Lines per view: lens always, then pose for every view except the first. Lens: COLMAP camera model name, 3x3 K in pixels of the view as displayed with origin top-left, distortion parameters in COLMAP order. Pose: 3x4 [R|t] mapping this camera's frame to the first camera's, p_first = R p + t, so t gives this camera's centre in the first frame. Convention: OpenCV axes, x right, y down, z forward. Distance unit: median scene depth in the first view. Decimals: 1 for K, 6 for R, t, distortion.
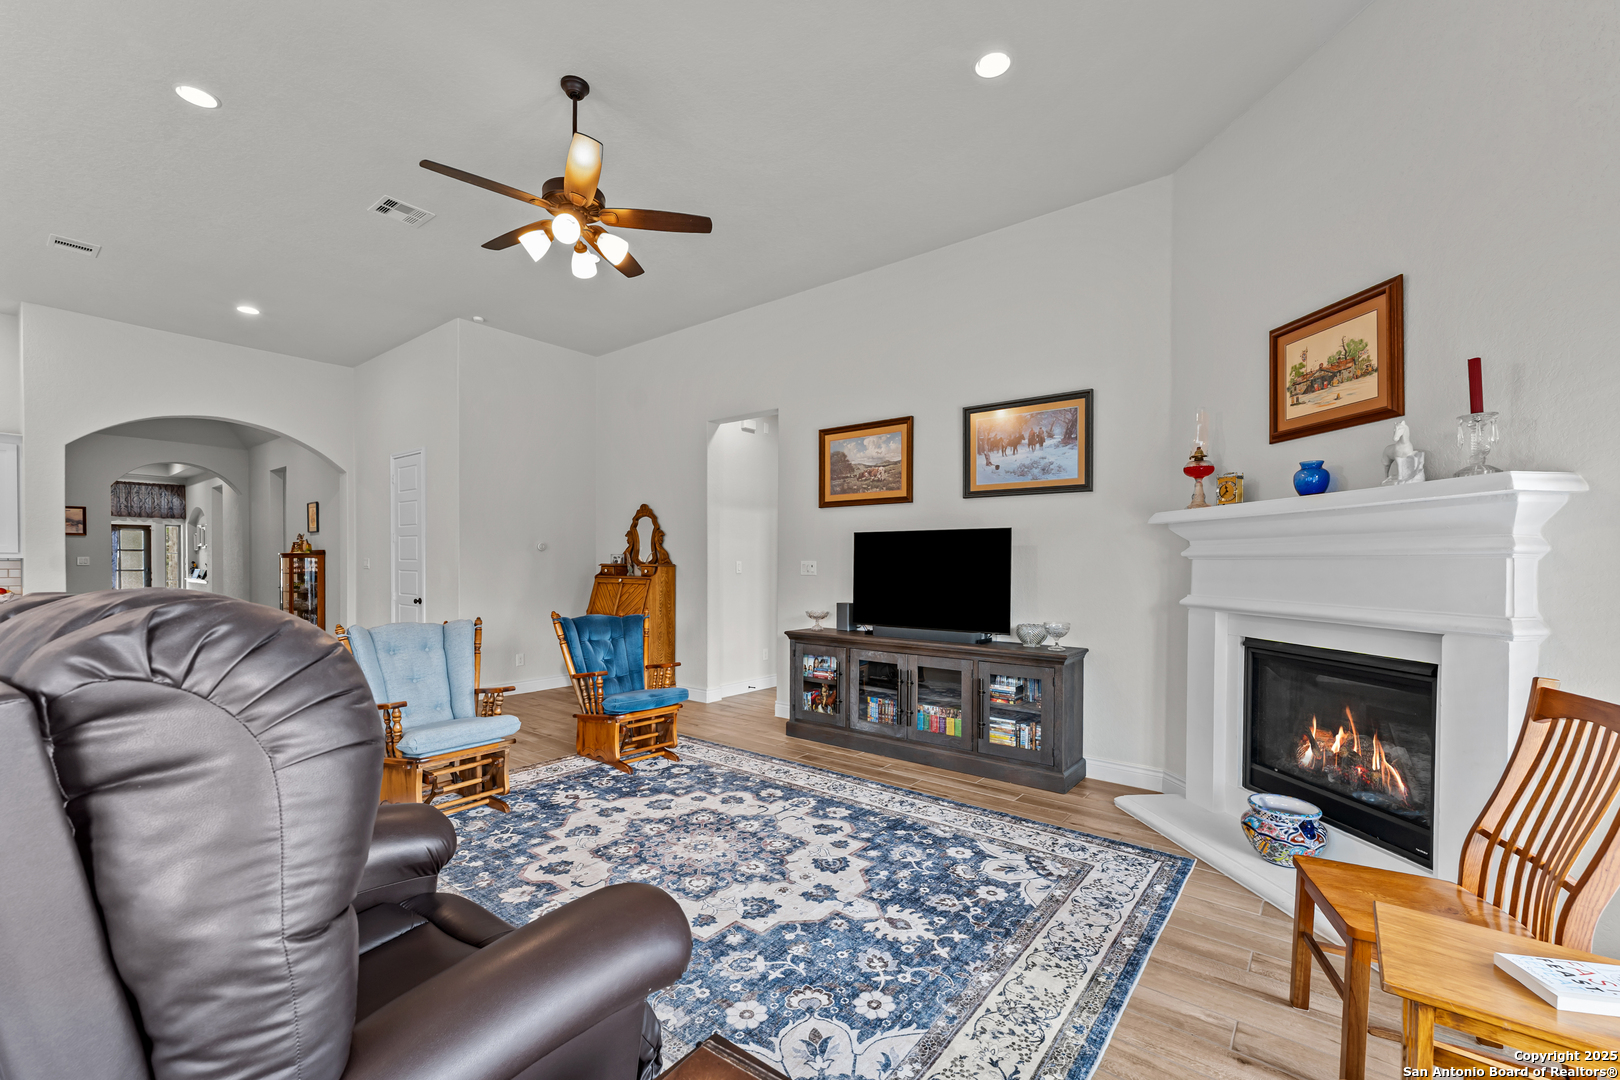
lens RADIAL K [[665.3, 0, 792.0], [0, 665.3, 579.0], [0, 0, 1]] dist [-0.001629, 0.000571]
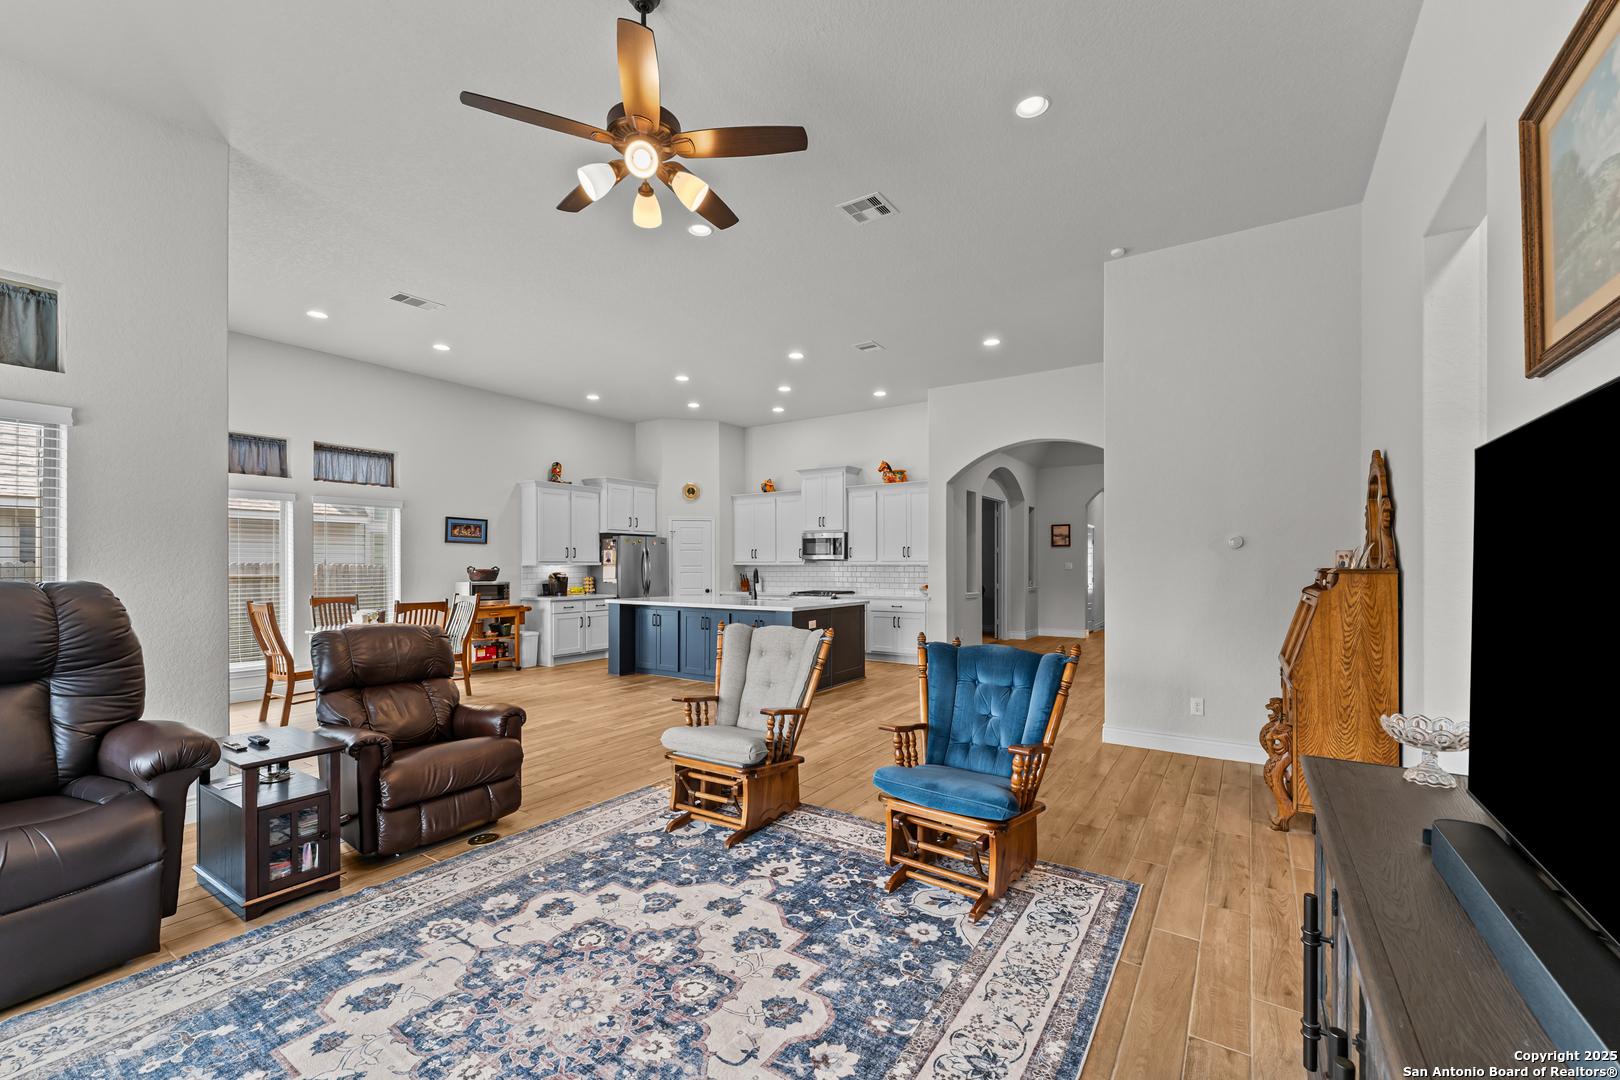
lens RADIAL K [[665.3, 0, 806.4], [0, 665.3, 567.1], [0, 0, 1]] dist [-0.001629, 0.000571]
pose [[0.096060, -0.002455, -0.995372, 0.132234], [-0.021623, 0.999756, -0.004553, -0.006279], [0.995141, 0.021961, 0.095984, 0.287142]]
